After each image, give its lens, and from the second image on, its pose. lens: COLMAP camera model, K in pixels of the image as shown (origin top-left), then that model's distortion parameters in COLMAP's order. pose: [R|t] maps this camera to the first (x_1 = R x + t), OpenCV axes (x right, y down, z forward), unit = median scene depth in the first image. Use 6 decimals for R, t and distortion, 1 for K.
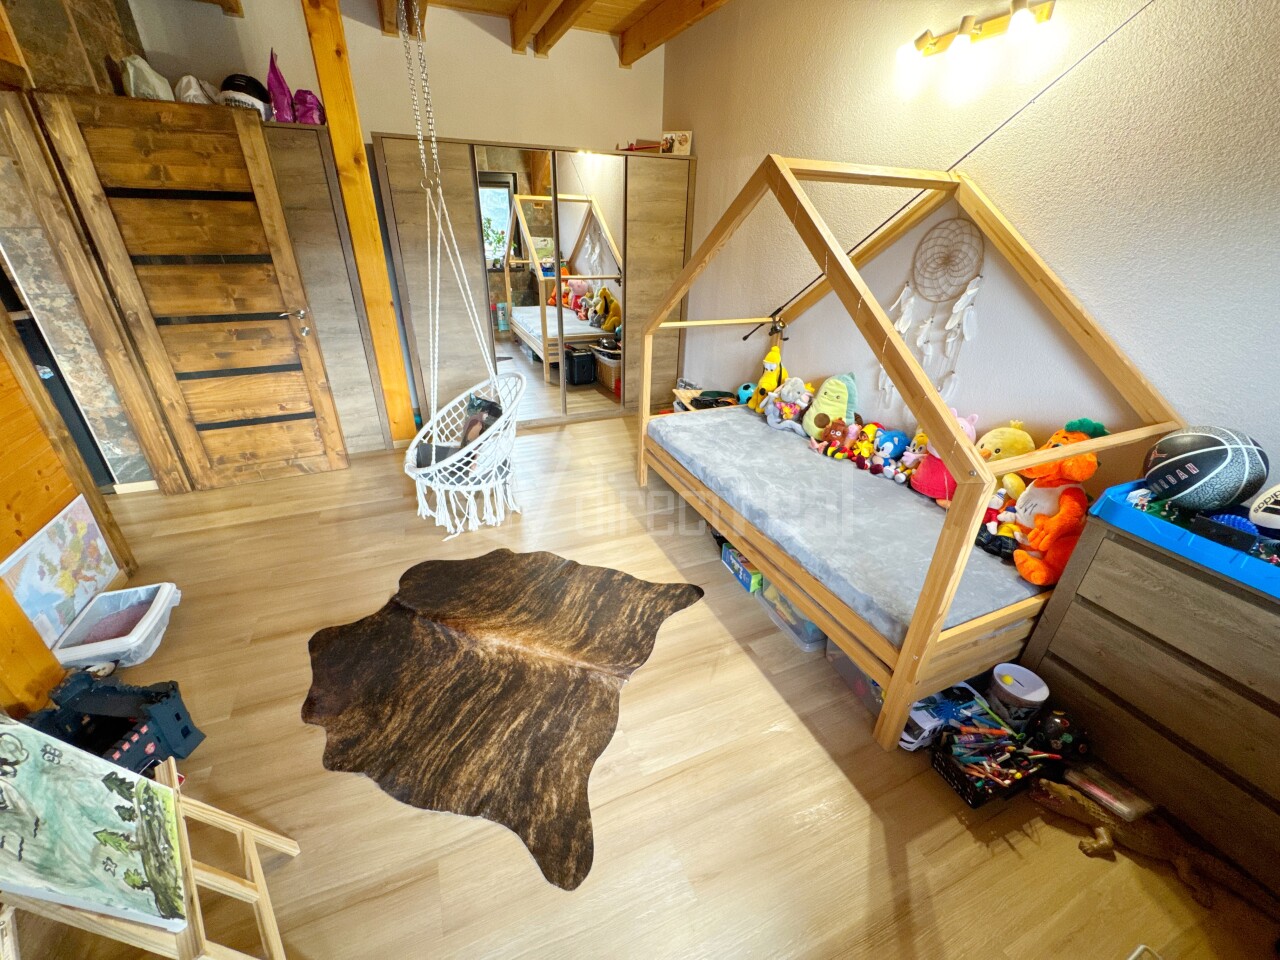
lens RADIAL K [[511.3, 0, 638.6], [0, 511.3, 477.7], [0, 0, 1]] dist [-0.002280, -0.000315]
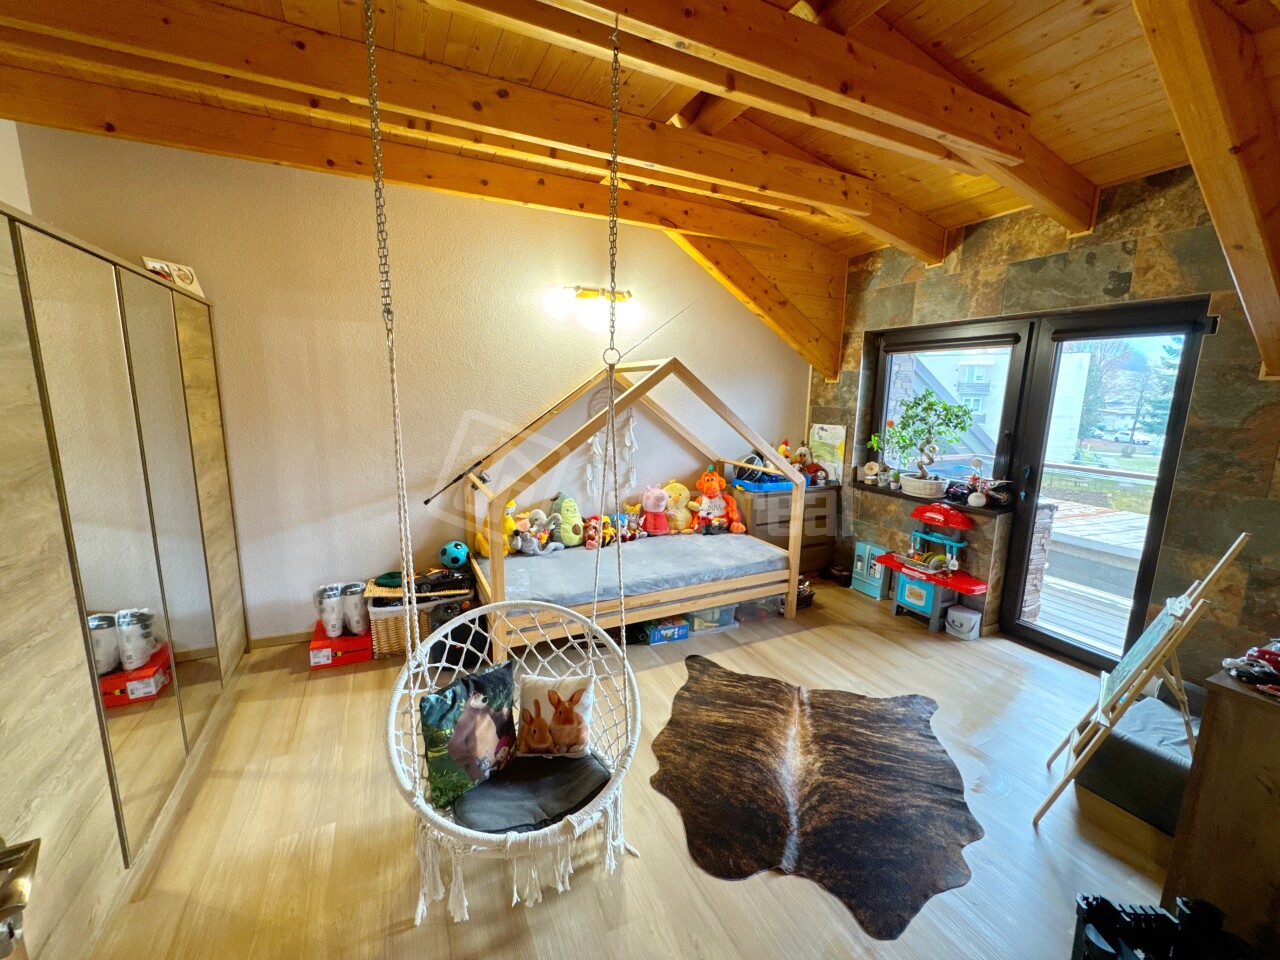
lens RADIAL K [[511.3, 0, 637.2], [0, 511.3, 480.7], [0, 0, 1]] dist [-0.002280, -0.000315]
pose [[-0.037091, -0.198386, 0.979422, -1.188929], [0.436107, 0.878627, 0.194485, -0.541395], [-0.899130, 0.434347, 0.053928, 0.986097]]
